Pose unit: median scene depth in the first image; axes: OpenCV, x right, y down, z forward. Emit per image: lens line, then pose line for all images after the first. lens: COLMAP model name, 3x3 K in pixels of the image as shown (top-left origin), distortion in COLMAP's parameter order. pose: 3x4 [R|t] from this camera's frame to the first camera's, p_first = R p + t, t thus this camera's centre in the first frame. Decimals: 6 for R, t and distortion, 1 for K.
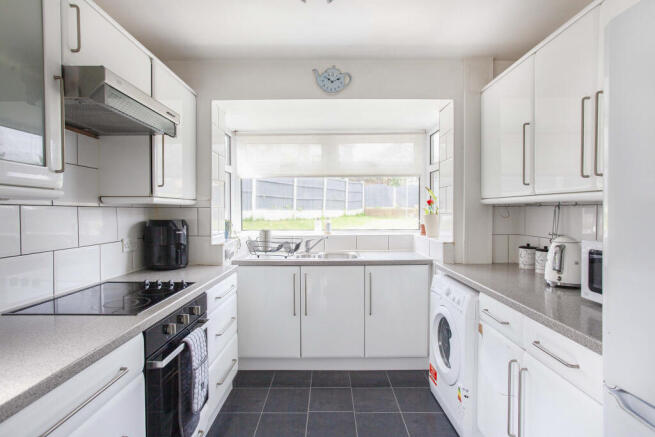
lens RADIAL K [[344.1, 0, 327.5], [0, 344.1, 218.5], [0, 0, 1]] dist [0.001049, 0.000560]
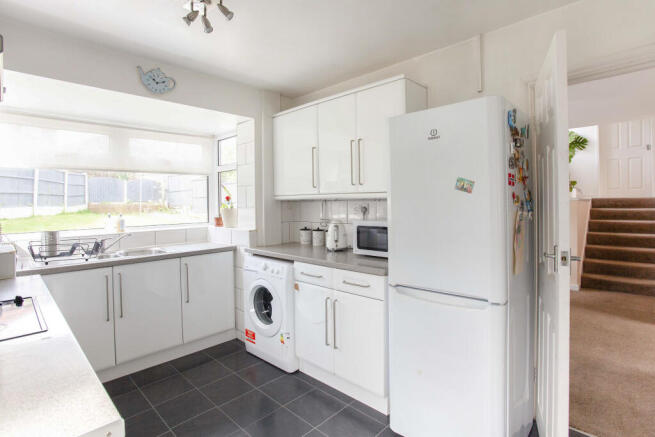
lens RADIAL K [[331.8, 0, 327.2], [0, 331.8, 203.7], [0, 0, 1]] dist [-0.001157, 0.000114]
pose [[0.706082, -0.010395, 0.708054, -0.319102], [0.029824, 0.999442, -0.015068, -0.001464], [-0.707502, 0.031756, 0.705997, -0.057325]]
